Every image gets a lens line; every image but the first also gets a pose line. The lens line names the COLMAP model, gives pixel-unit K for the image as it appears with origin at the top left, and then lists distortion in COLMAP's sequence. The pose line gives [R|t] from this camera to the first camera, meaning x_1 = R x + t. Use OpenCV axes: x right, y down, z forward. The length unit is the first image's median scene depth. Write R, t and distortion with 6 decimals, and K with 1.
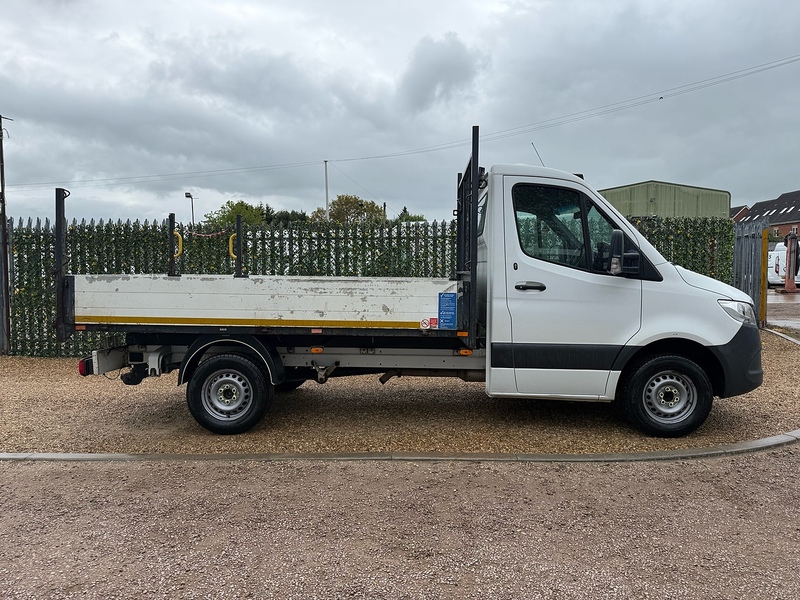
lens RADIAL K [[555.5, 0, 400.5], [0, 555.5, 304.3], [0, 0, 1]] dist [0.134028, -0.195462]
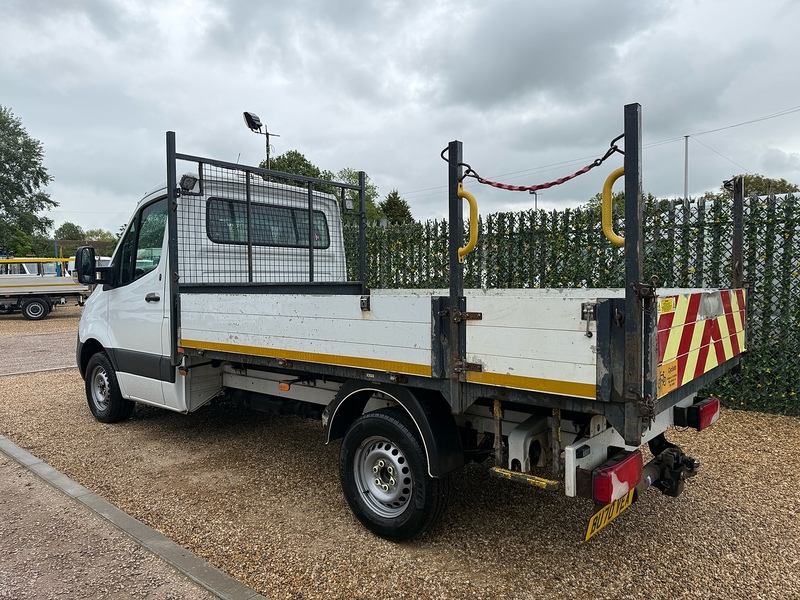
lens RADIAL K [[565.4, 0, 402.7], [0, 565.4, 301.7], [0, 0, 1]] dist [0.038614, -0.034716]
pose [[0.789625, 0.045207, -0.611922, 0.212082], [-0.042517, 0.998916, 0.018932, -0.030751], [0.612115, 0.011068, 0.790691, 0.273488]]
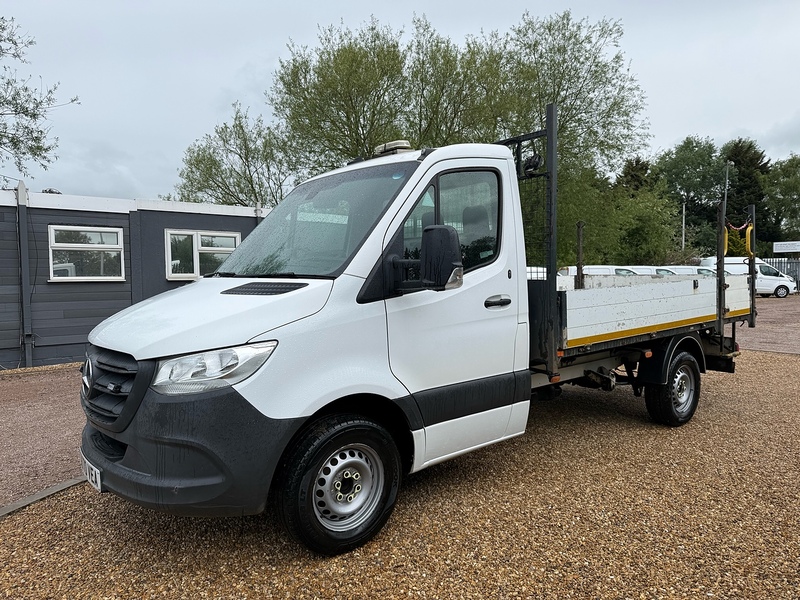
lens RADIAL K [[565.4, 0, 402.7], [0, 565.4, 301.7], [0, 0, 1]] dist [0.038614, -0.034716]
pose [[0.738549, -0.031673, 0.673456, -0.570654], [0.032804, 0.999401, 0.011027, -0.021475], [-0.673402, 0.013948, 0.739145, 0.297718]]
